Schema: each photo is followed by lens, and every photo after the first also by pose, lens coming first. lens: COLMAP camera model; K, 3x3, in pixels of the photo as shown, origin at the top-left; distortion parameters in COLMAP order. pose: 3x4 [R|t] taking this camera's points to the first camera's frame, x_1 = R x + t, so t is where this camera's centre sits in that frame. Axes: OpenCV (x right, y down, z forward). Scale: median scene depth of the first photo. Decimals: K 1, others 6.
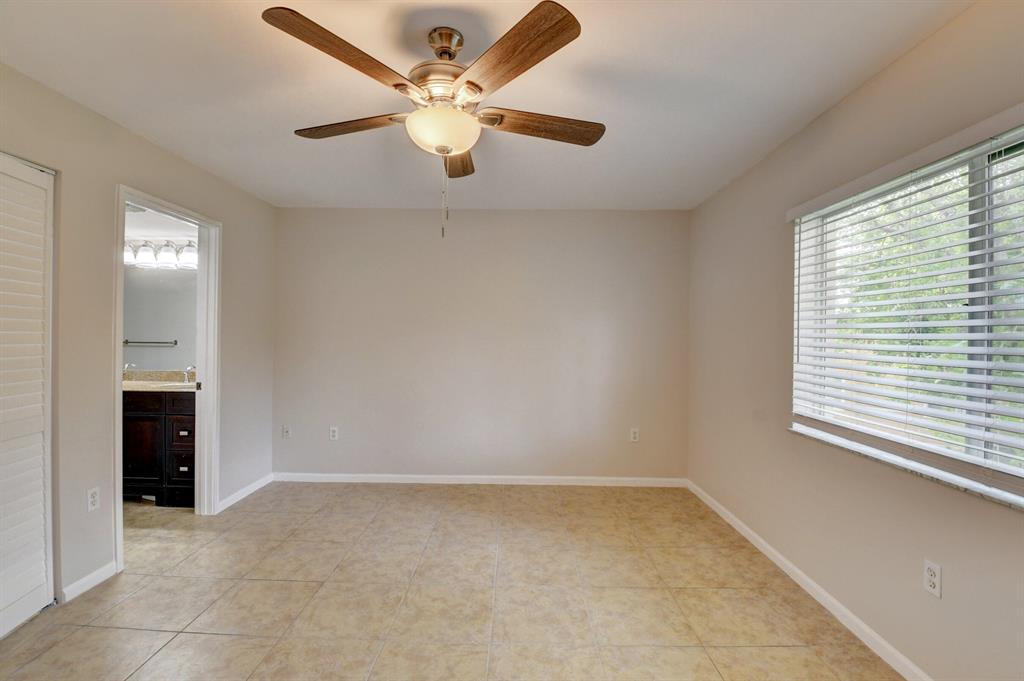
lens RADIAL K [[452.0, 0, 513.3], [0, 452.0, 338.6], [0, 0, 1]] dist [0.000544, -0.015963]
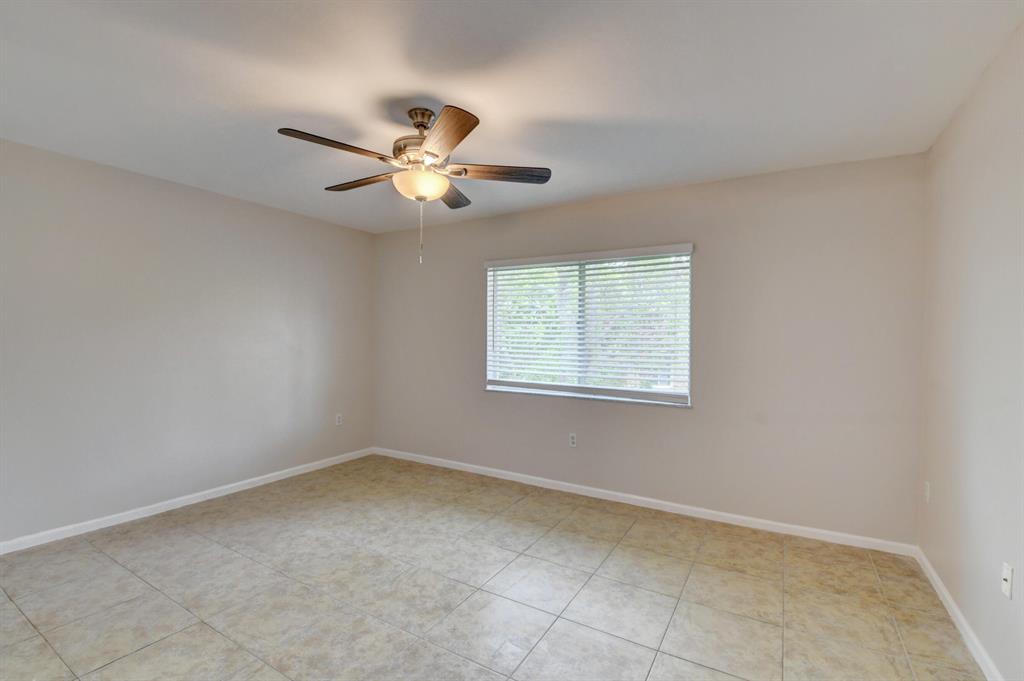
lens RADIAL K [[452.0, 0, 505.6], [0, 452.0, 336.1], [0, 0, 1]] dist [0.000544, -0.015963]
pose [[0.508289, -0.003926, 0.861178, -0.716325], [0.000533, 0.999991, 0.004244, -0.007166], [-0.861187, -0.001698, 0.508286, 0.056303]]
